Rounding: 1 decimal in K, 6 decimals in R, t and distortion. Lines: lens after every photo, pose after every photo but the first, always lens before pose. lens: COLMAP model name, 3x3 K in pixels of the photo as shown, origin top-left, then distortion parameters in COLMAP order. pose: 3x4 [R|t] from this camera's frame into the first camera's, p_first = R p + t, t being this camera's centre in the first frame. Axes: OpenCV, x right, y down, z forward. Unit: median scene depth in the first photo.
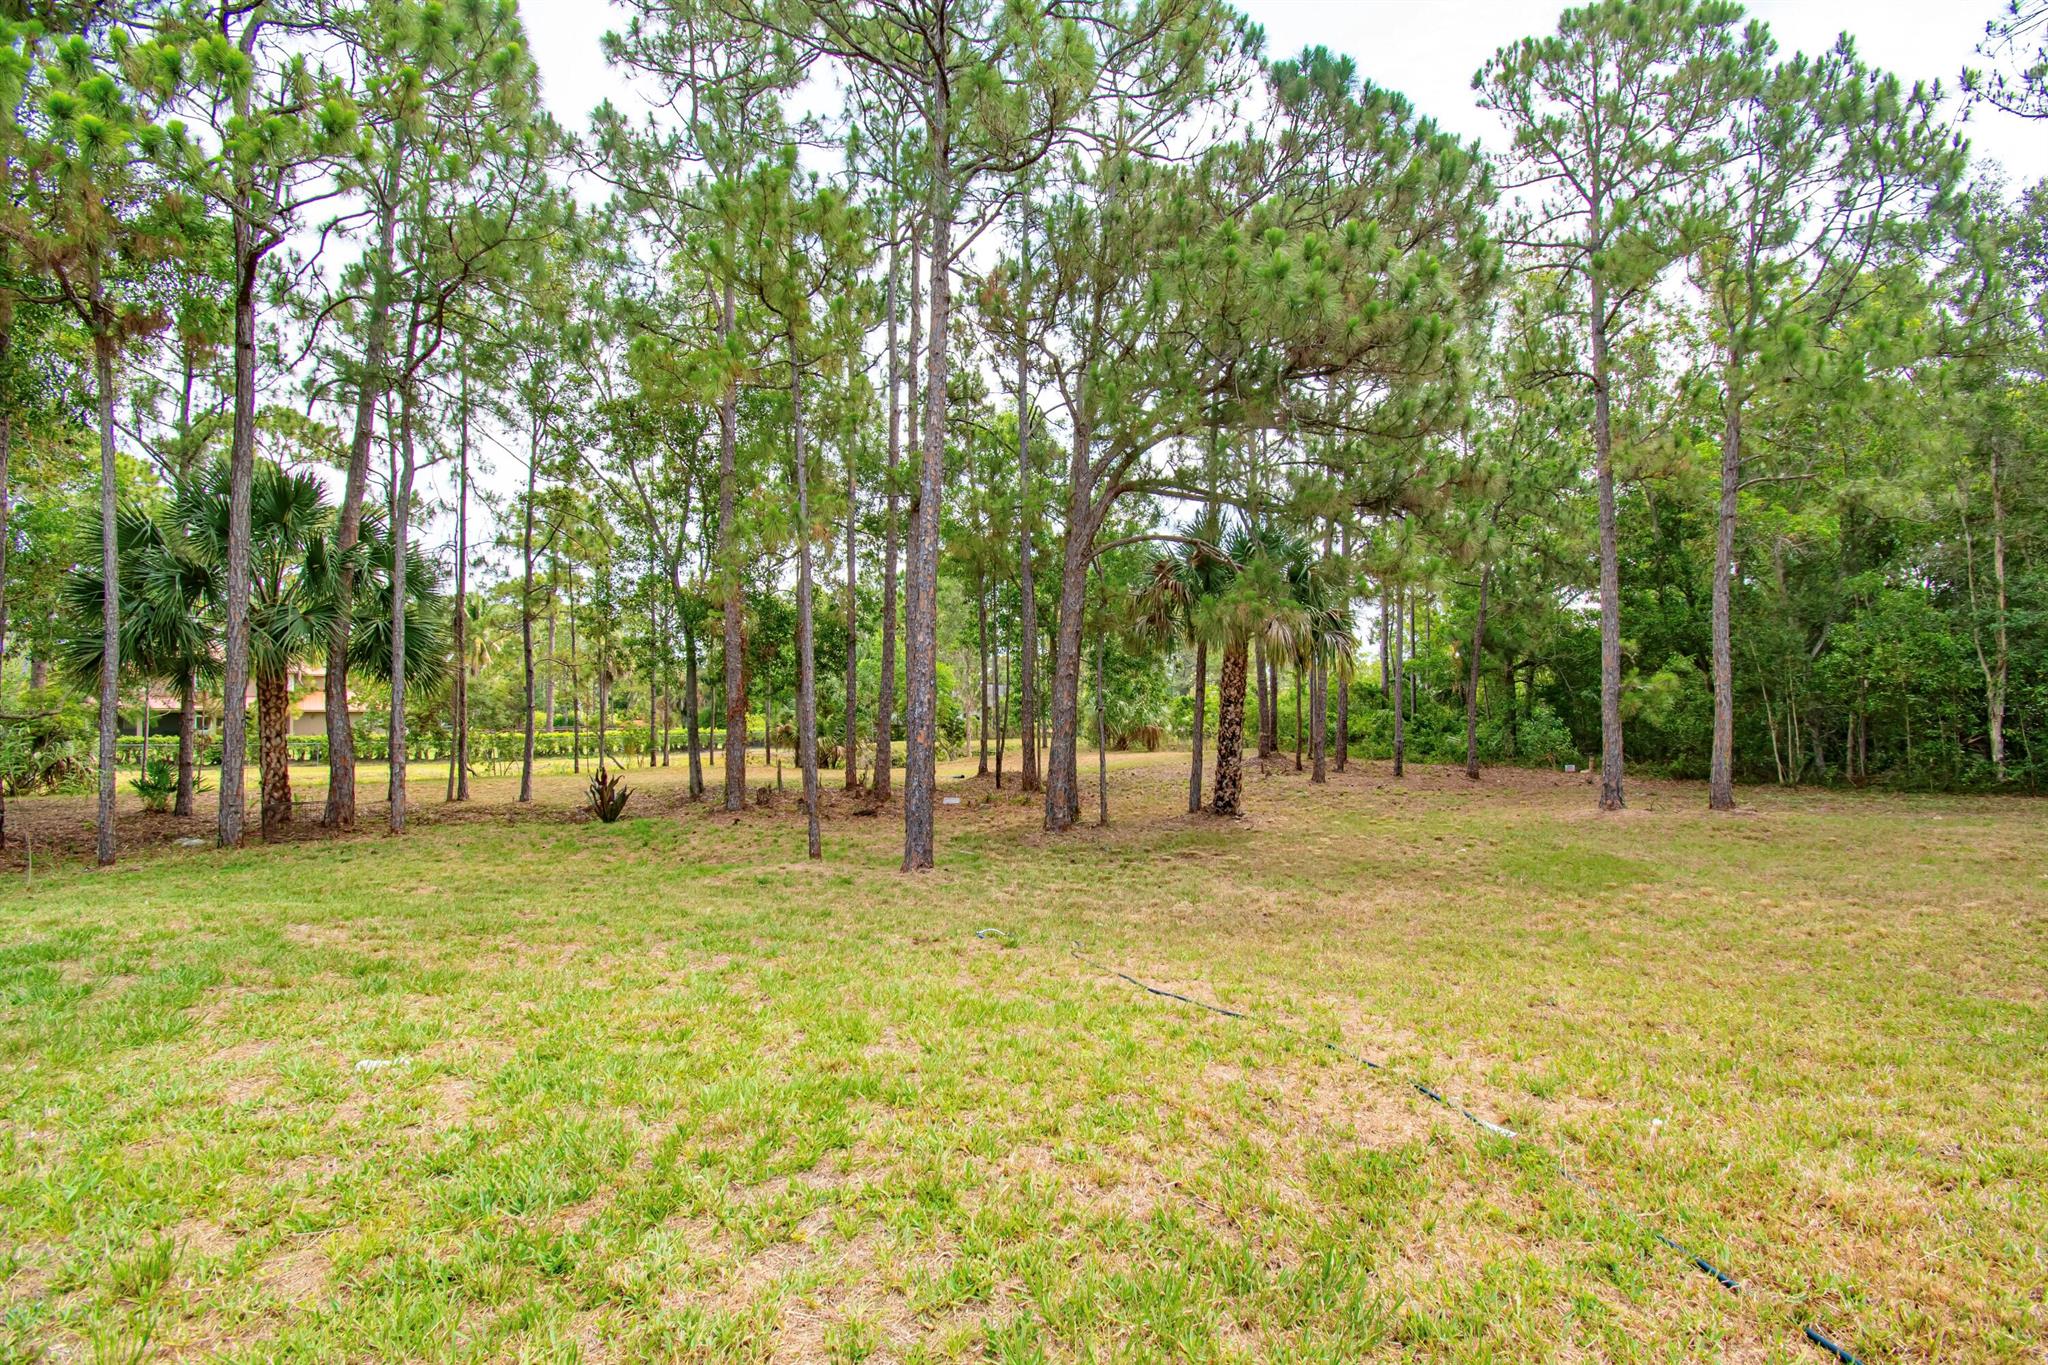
lens RADIAL K [[908.9, 0, 1026.3], [0, 908.9, 687.0], [0, 0, 1]] dist [0.014115, -0.021858]
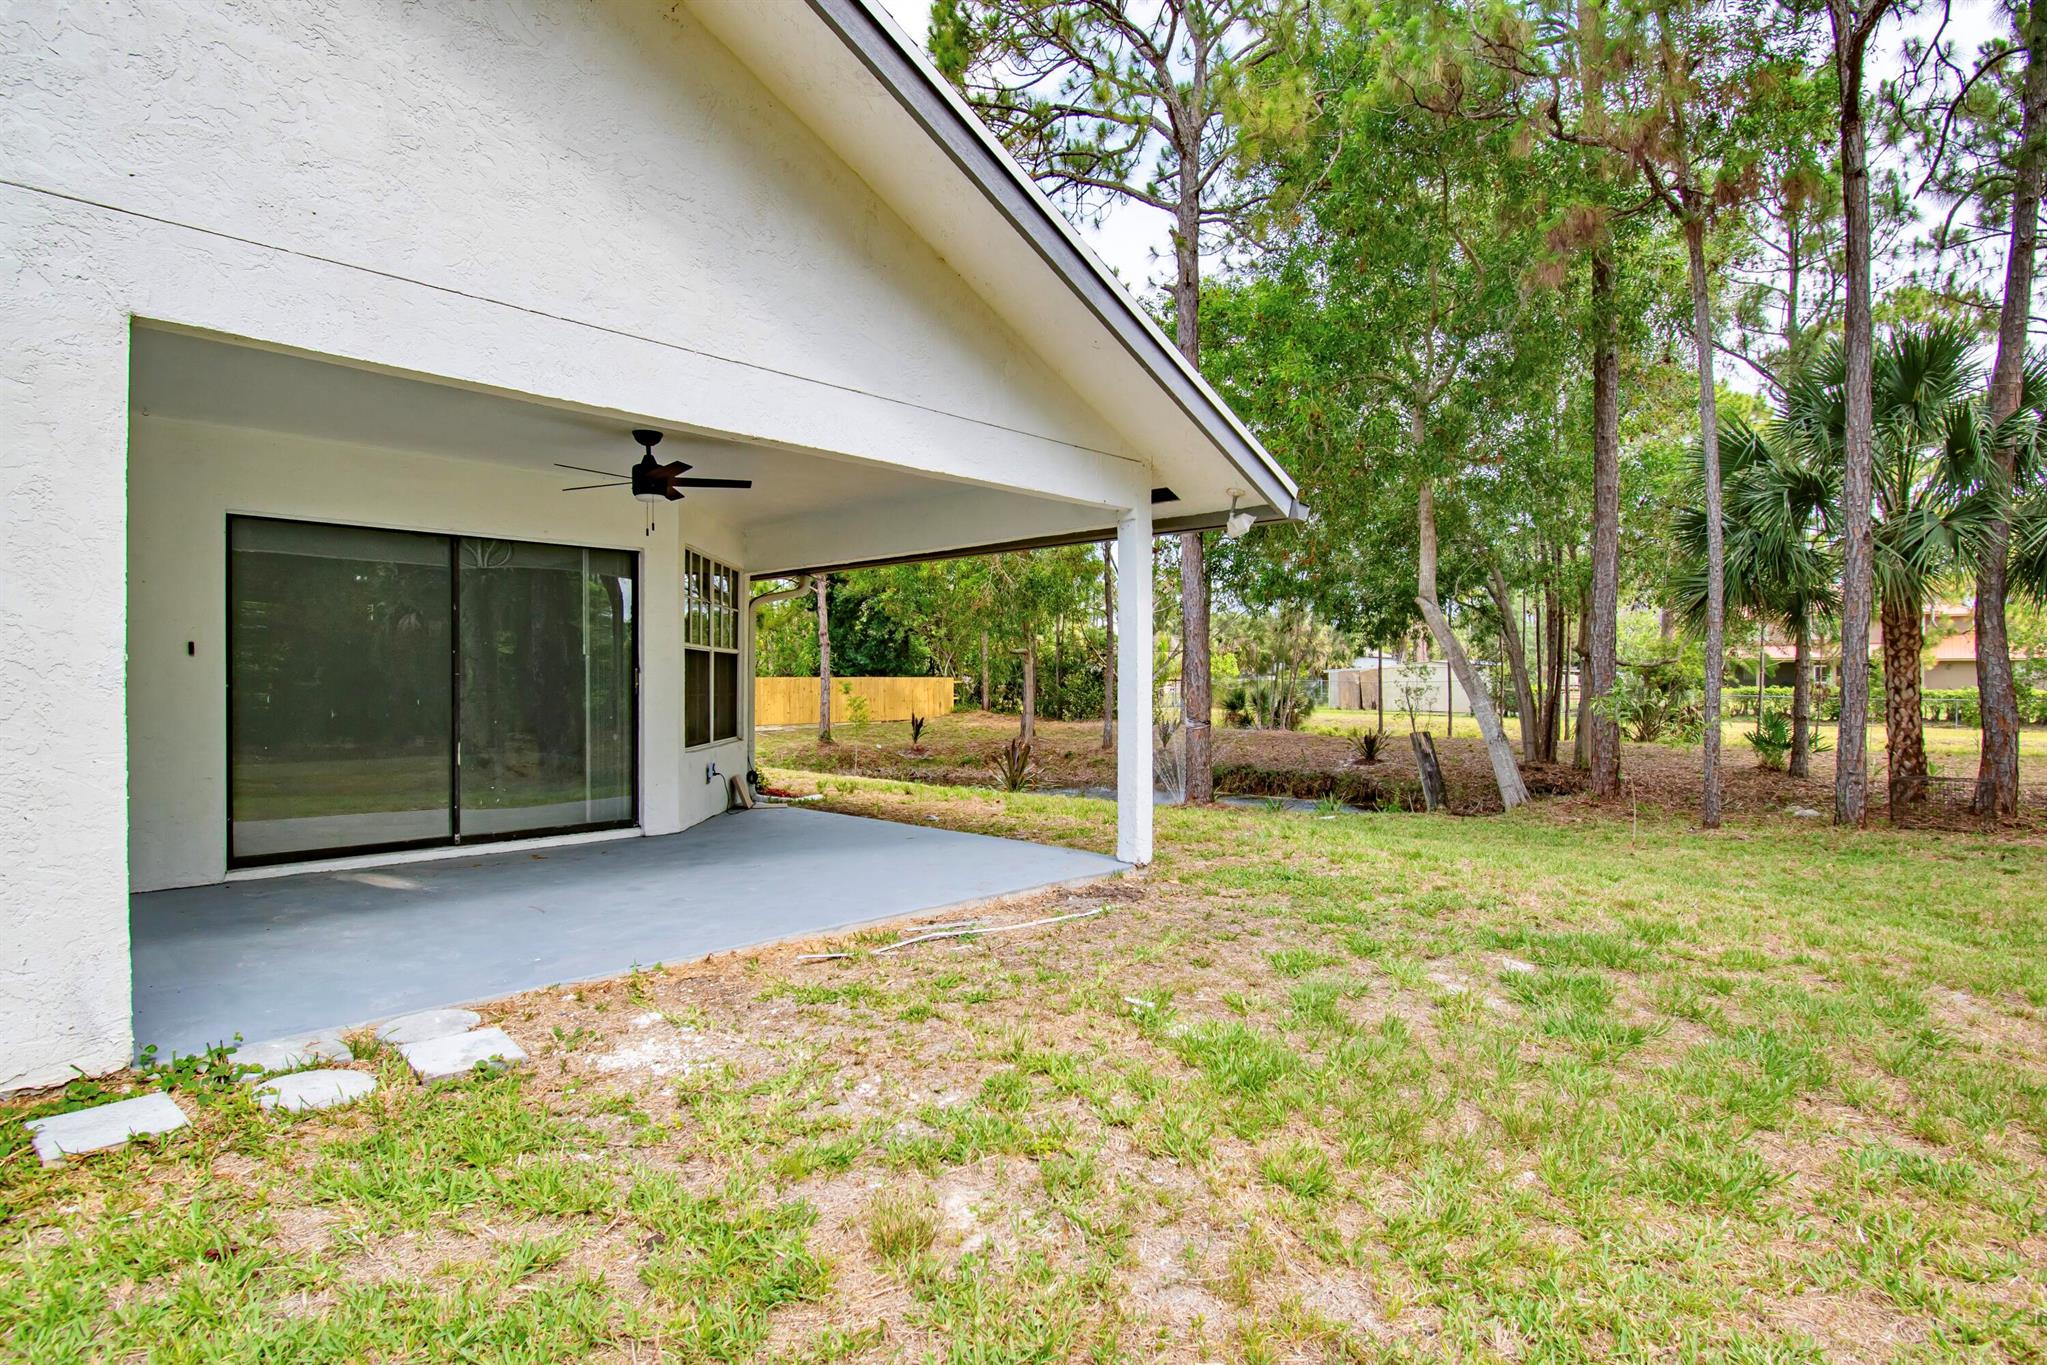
lens RADIAL K [[1031.1, 0, 1023.3], [0, 1031.1, 693.5], [0, 0, 1]] dist [-0.000178, -0.016598]
pose [[0.169390, 0.024311, -0.985249, -0.099981], [0.031811, 0.999040, 0.030121, 0.009465], [0.985036, -0.036444, 0.168454, 0.116277]]
